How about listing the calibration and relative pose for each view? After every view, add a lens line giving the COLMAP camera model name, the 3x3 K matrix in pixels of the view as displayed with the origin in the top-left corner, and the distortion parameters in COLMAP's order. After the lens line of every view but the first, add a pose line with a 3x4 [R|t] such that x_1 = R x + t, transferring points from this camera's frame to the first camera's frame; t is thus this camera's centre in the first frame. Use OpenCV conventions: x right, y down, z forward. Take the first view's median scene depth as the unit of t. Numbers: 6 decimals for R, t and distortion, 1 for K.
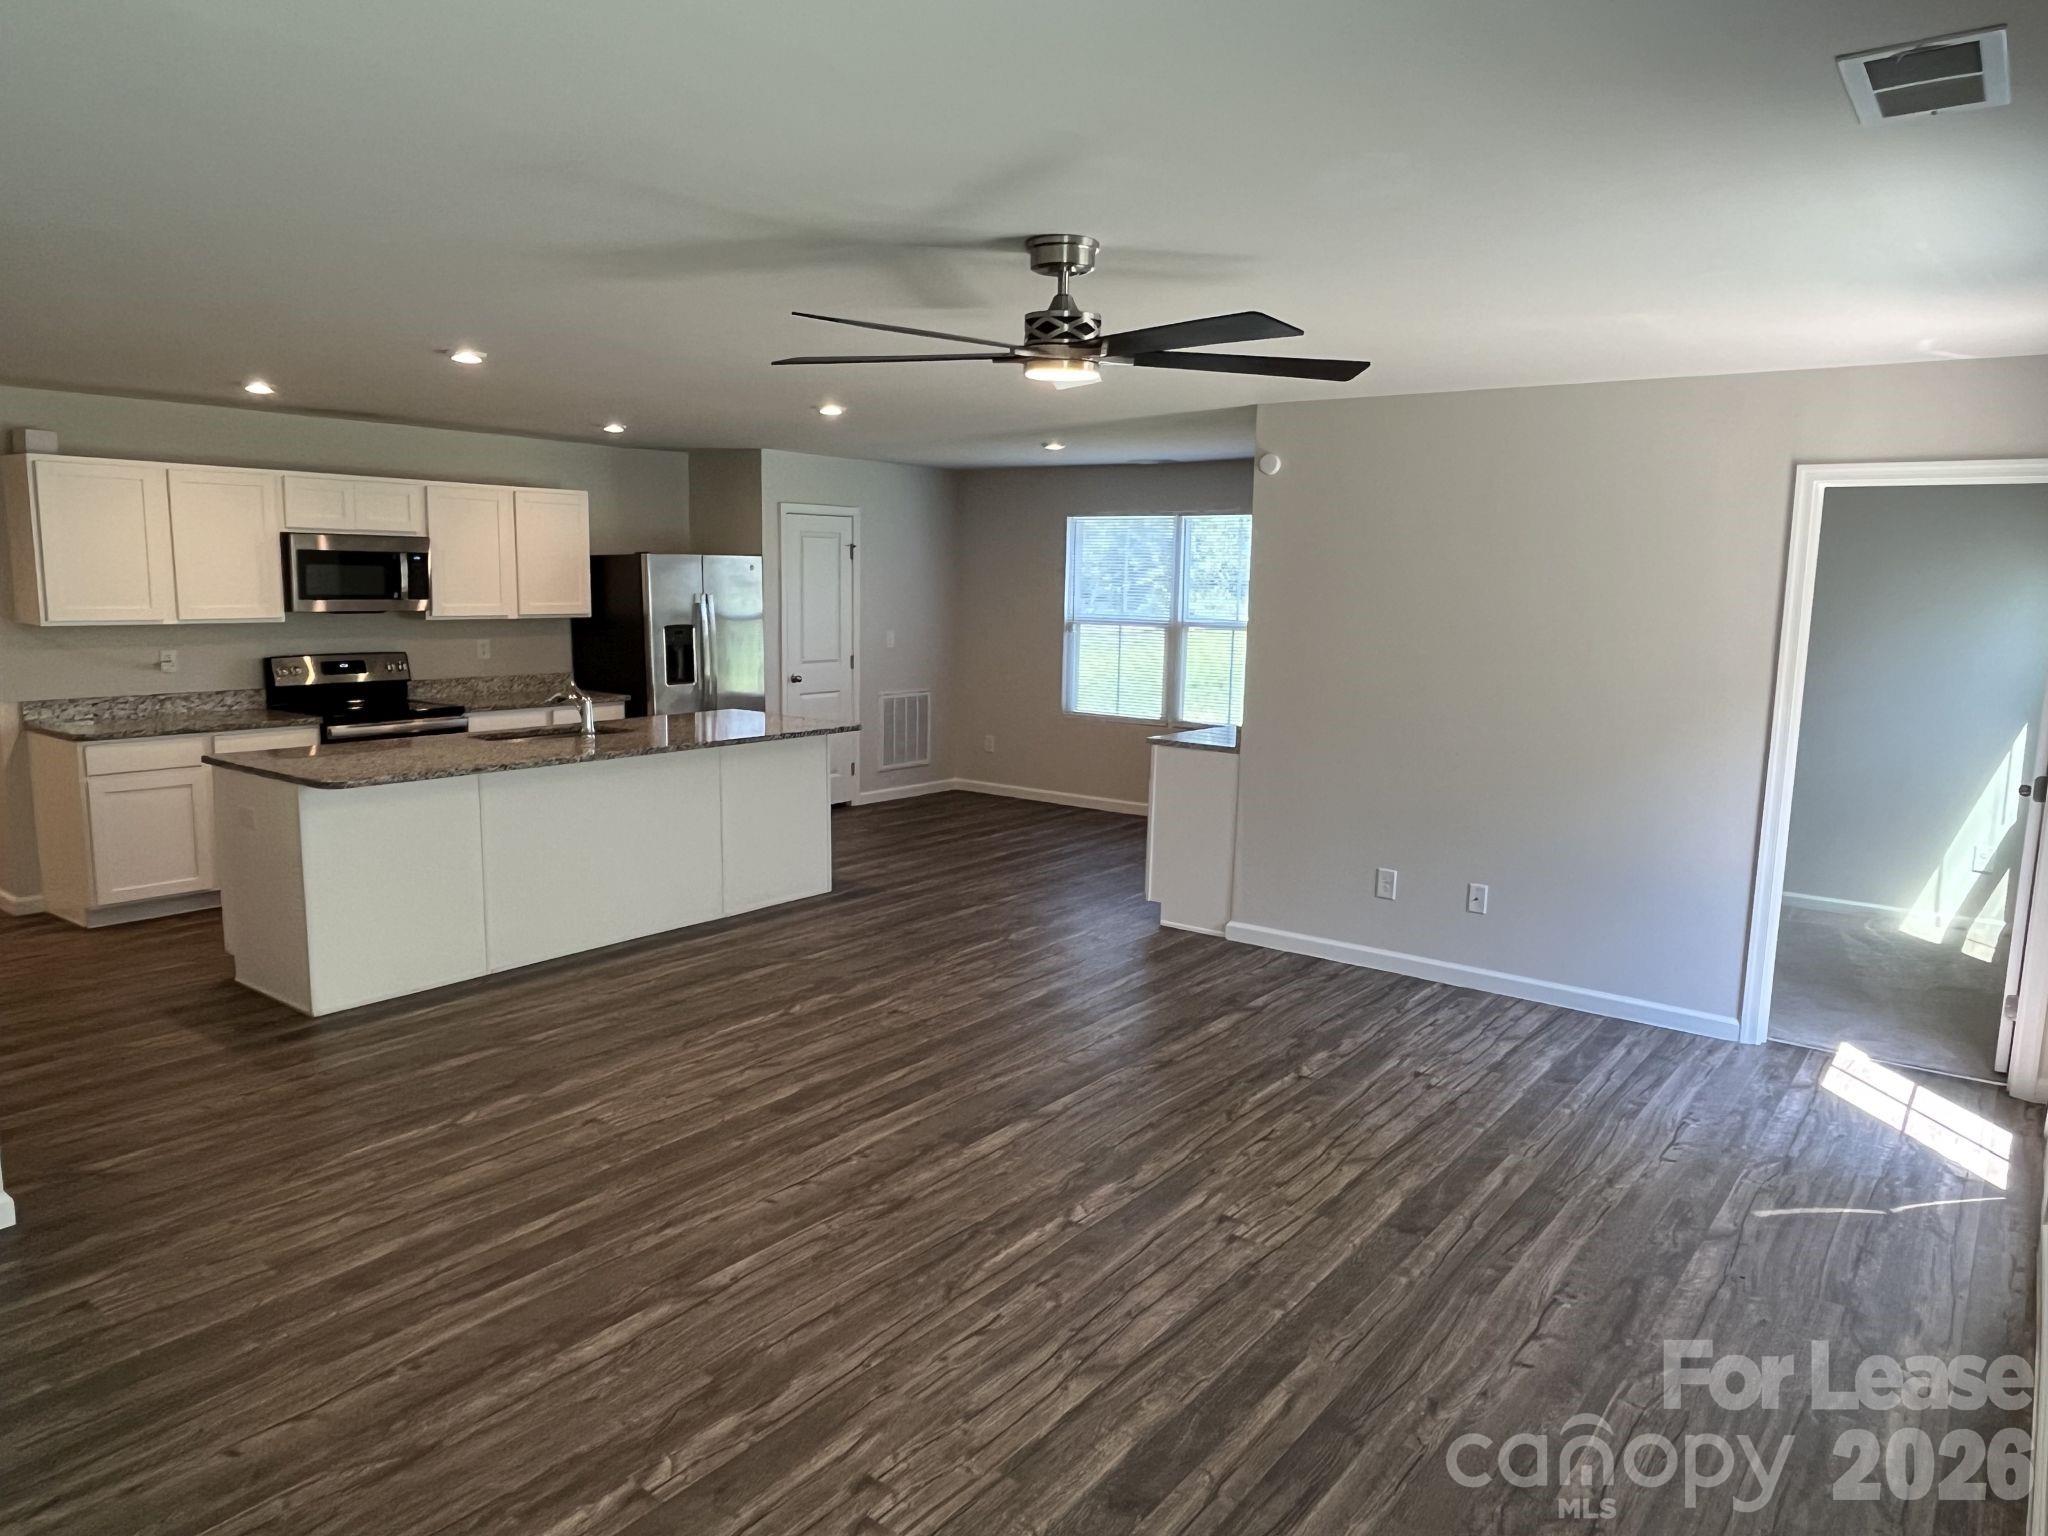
lens RADIAL K [[1346.9, 0, 1028.7], [0, 1346.9, 781.4], [0, 0, 1]] dist [-0.003423, 0.001796]
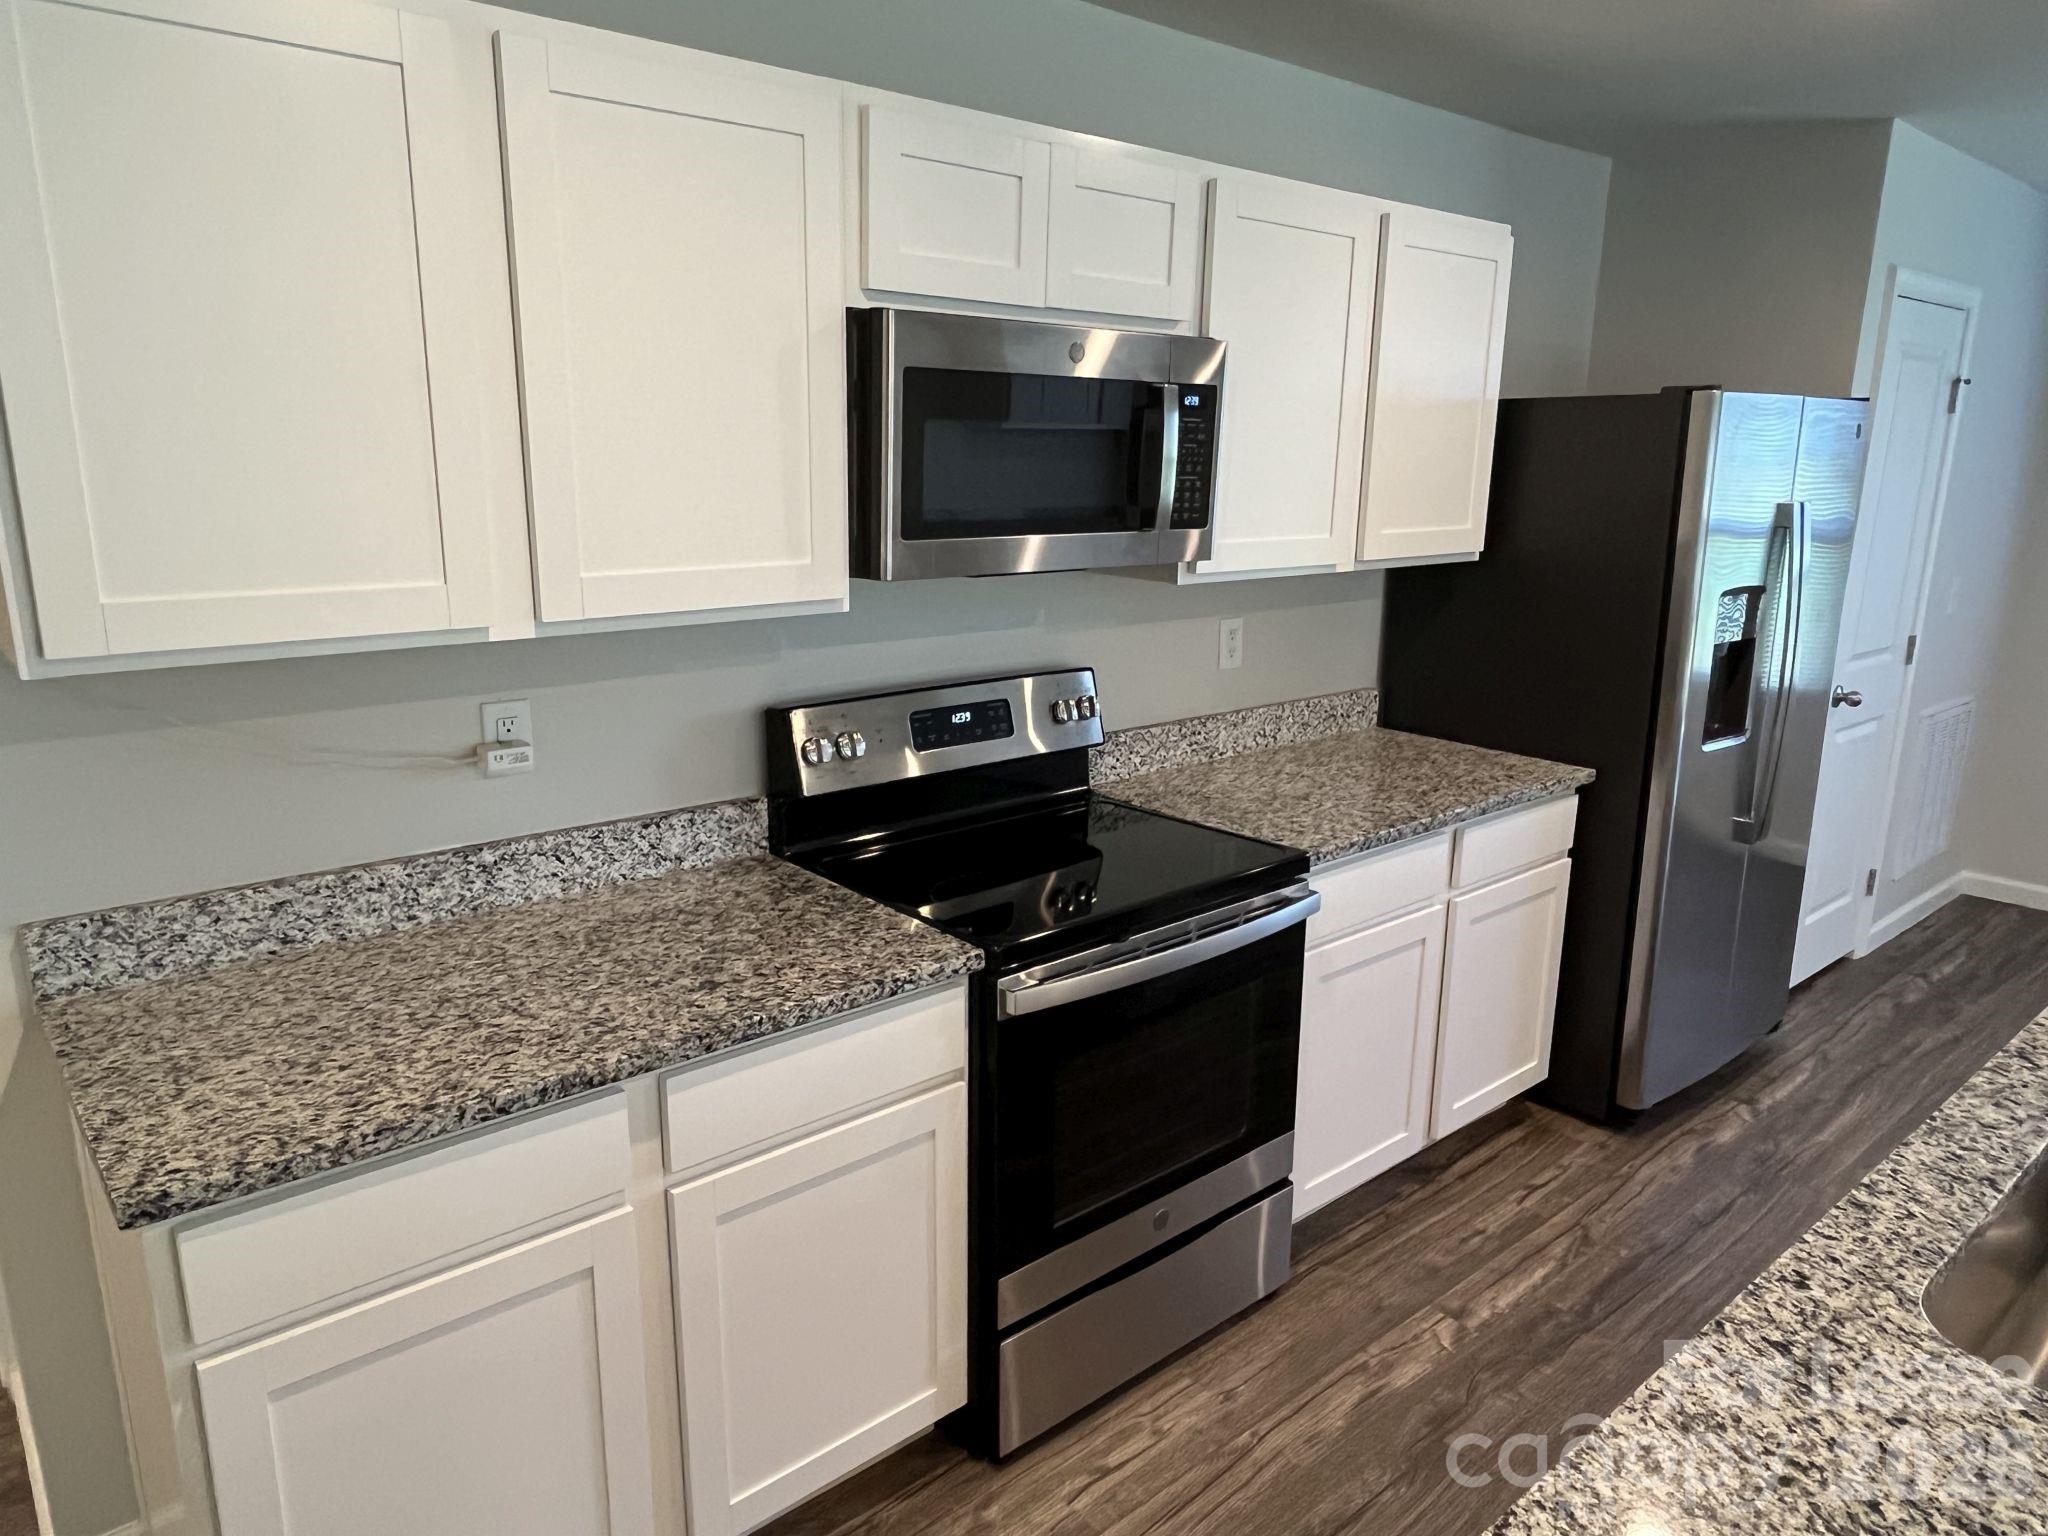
lens RADIAL K [[1346.9, 0, 1034.5], [0, 1346.9, 774.6], [0, 0, 1]] dist [-0.003423, 0.001796]
pose [[0.979850, 0.044533, -0.194706, -0.420414], [-0.027840, 0.995763, 0.087646, -0.102204], [0.197784, -0.080459, 0.976938, 0.659101]]
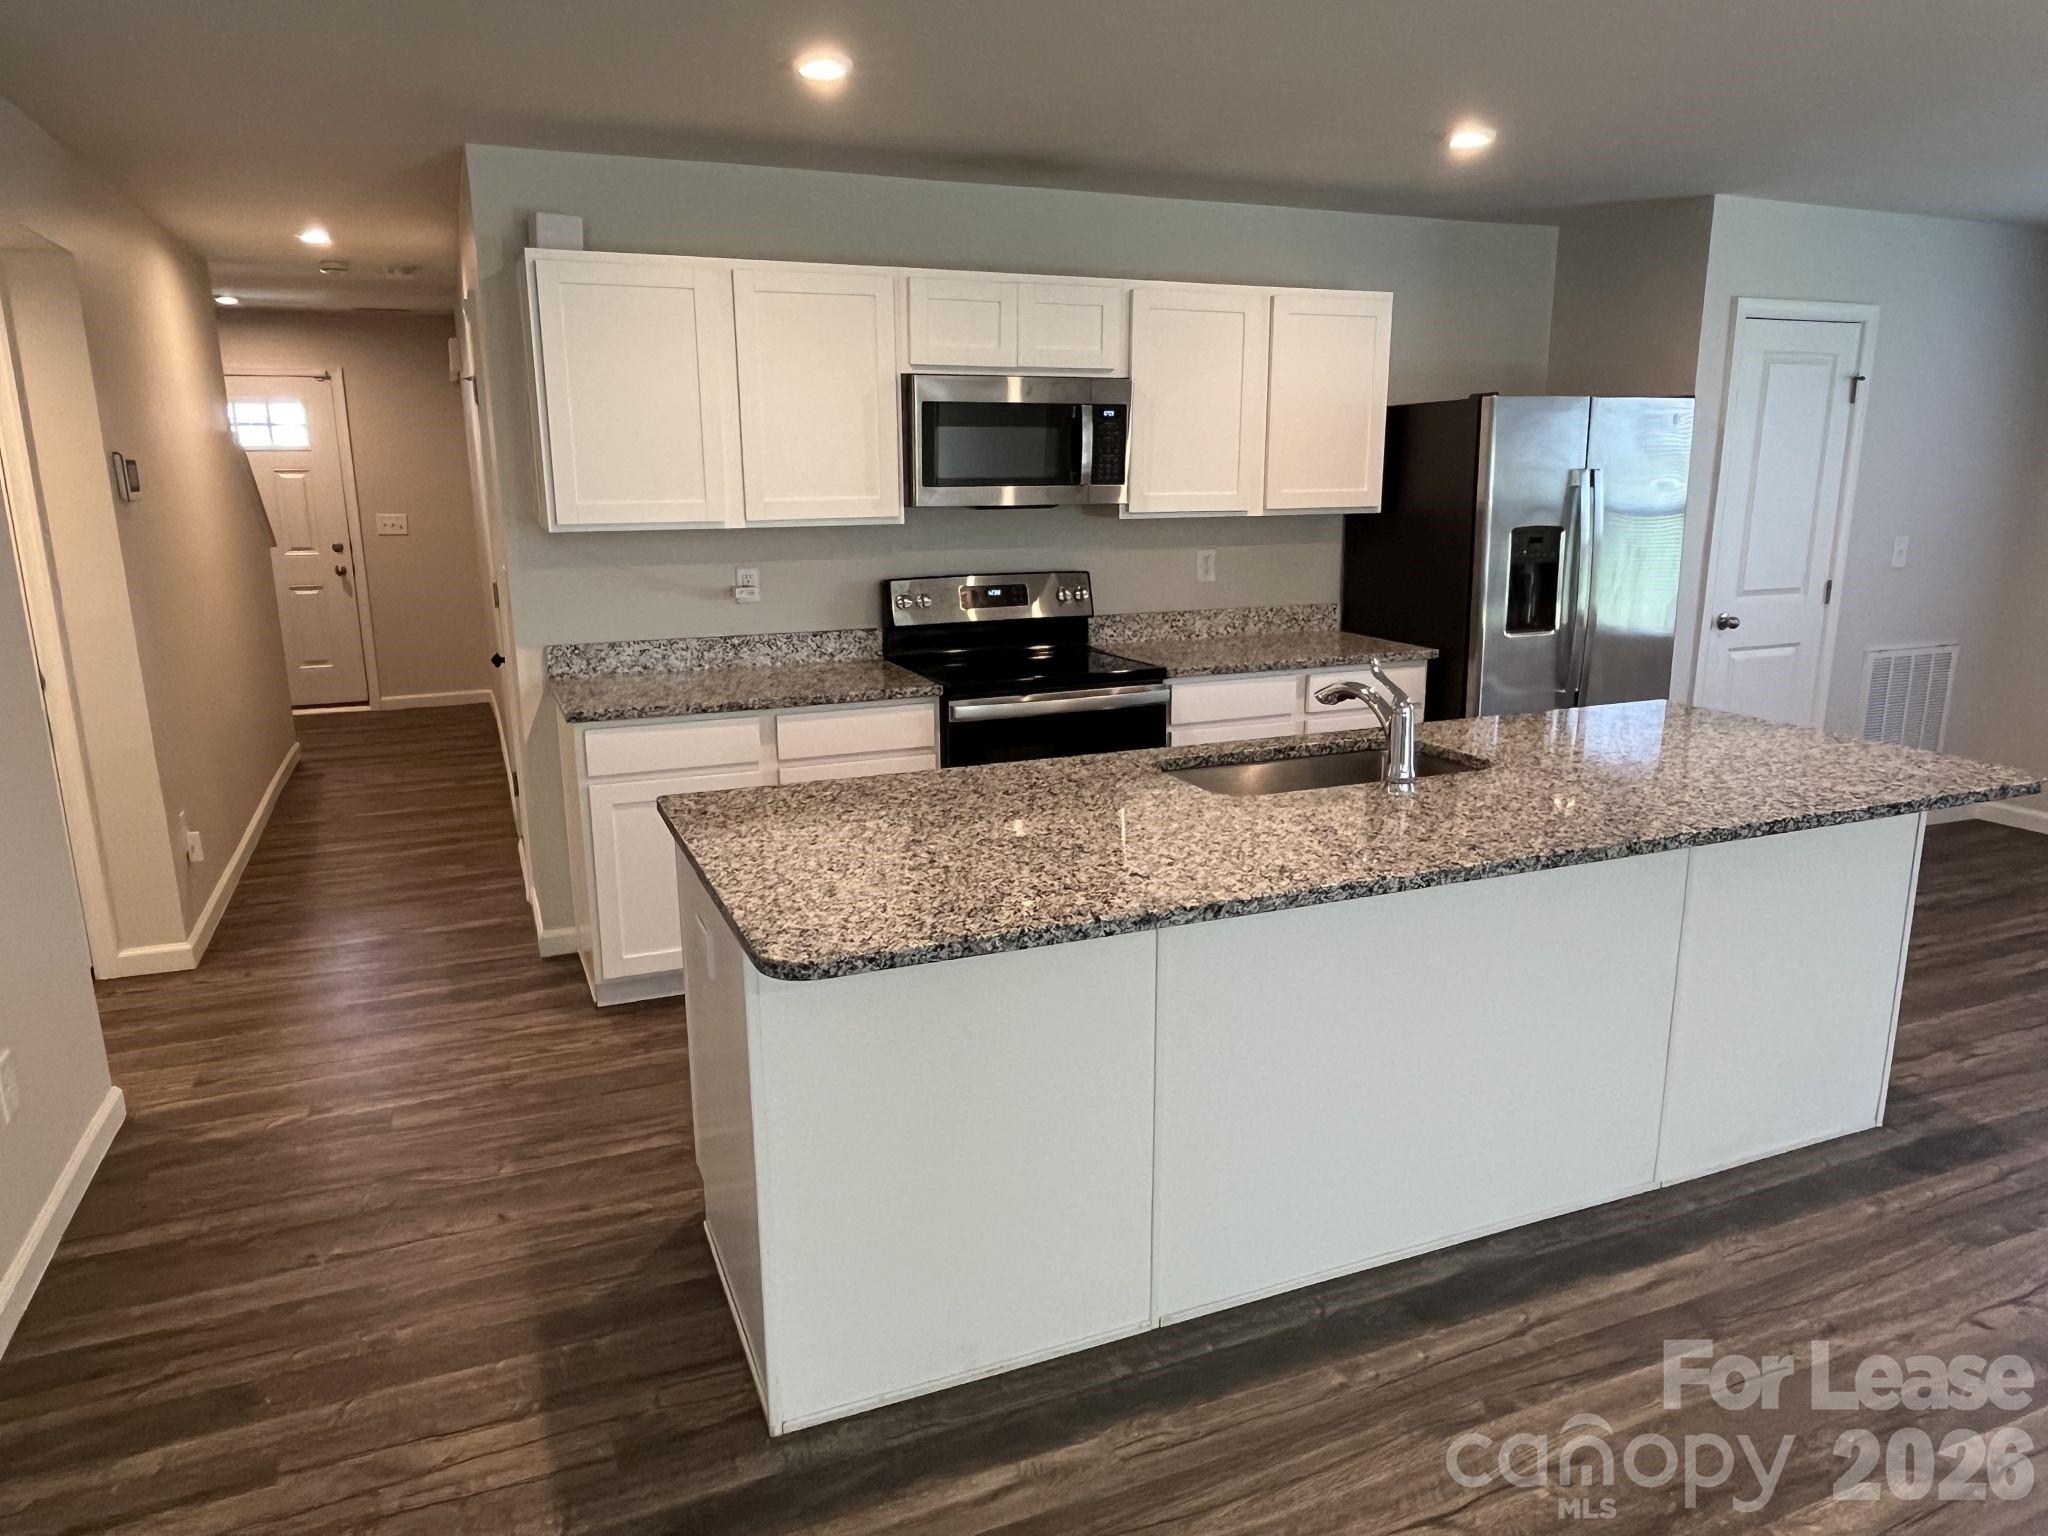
lens RADIAL K [[1346.9, 0, 1035.0], [0, 1346.9, 778.9], [0, 0, 1]] dist [-0.003423, 0.001796]
pose [[0.869315, 0.092428, -0.485540, -0.179000], [-0.055160, 0.994365, 0.090530, -0.057464], [0.491171, -0.051917, 0.869514, 0.457187]]
